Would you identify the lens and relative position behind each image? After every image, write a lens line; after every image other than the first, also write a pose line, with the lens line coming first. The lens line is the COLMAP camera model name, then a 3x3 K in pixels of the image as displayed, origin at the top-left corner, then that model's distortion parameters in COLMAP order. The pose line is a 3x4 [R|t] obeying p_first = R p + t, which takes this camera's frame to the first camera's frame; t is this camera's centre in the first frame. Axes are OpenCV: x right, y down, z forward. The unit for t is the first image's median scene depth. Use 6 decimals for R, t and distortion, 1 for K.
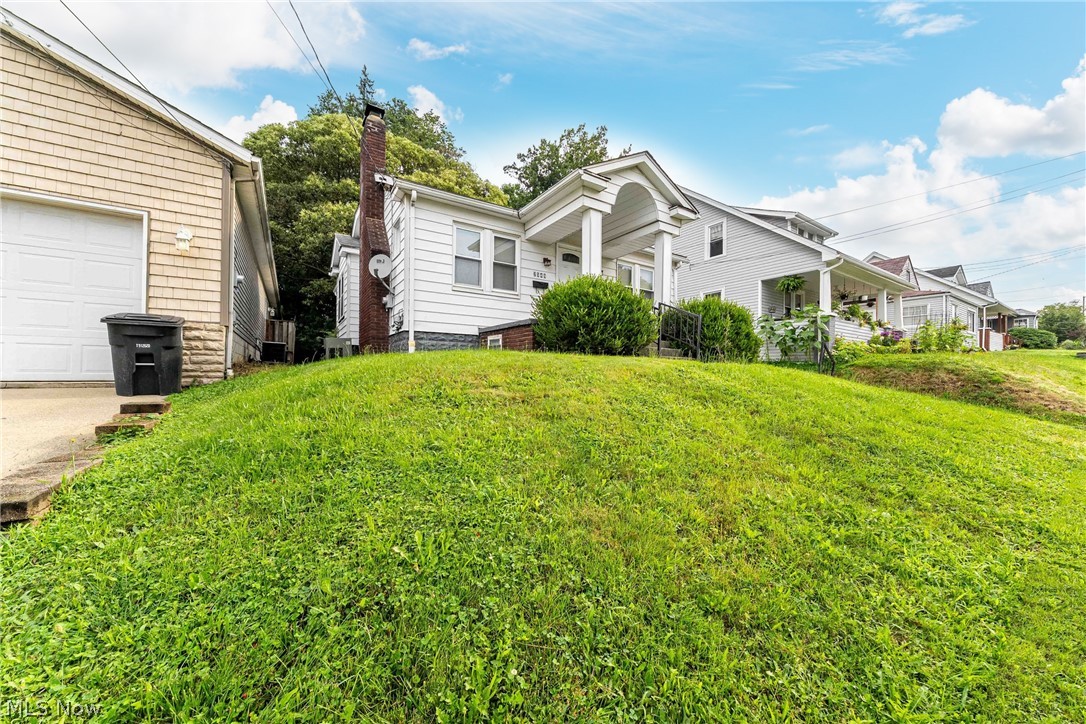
lens RADIAL K [[364.7, 0, 516.0], [0, 364.7, 369.0], [0, 0, 1]] dist [-0.001625, -0.000031]
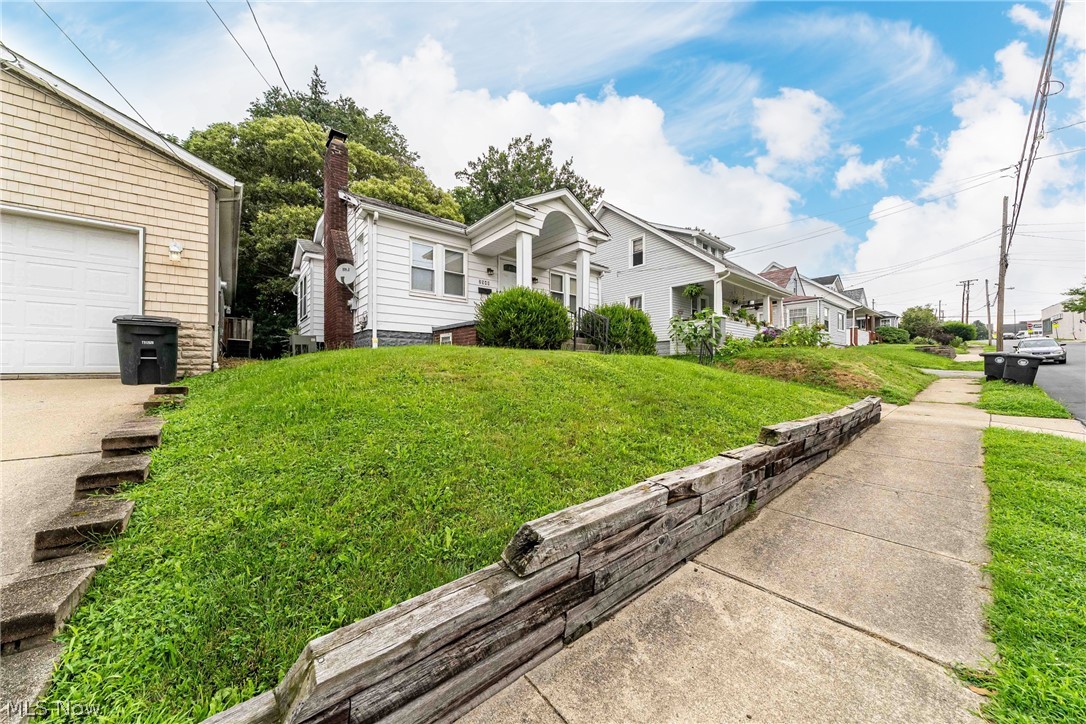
lens RADIAL K [[353.5, 0, 504.8], [0, 353.5, 364.8], [0, 0, 1]] dist [-0.001573, -0.000081]
pose [[0.995265, -0.008221, 0.096851, 0.021682], [0.008202, 0.999966, 0.000597, 0.012509], [-0.096853, 0.000200, 0.995299, -0.184481]]
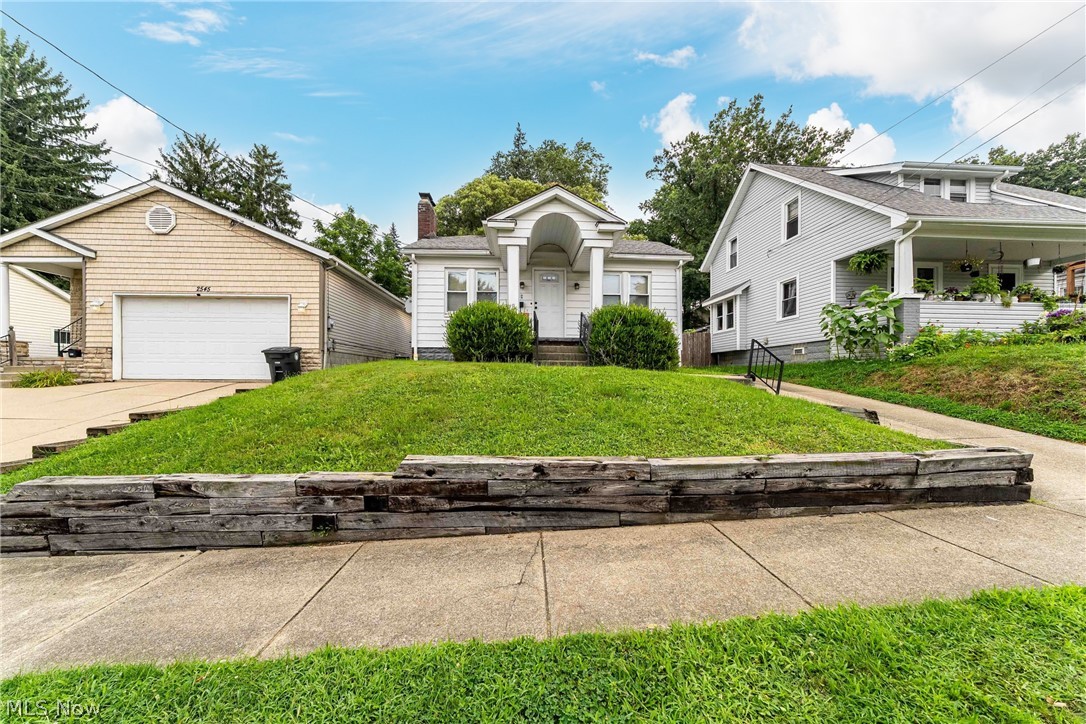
lens RADIAL K [[339.5, 0, 519.6], [0, 339.5, 376.4], [0, 0, 1]] dist [-0.001639, -0.000024]
pose [[0.875369, -0.002442, -0.483450, 0.760934], [0.008110, 0.999921, 0.009633, 0.004538], [0.483388, -0.012353, 0.875319, -0.015724]]
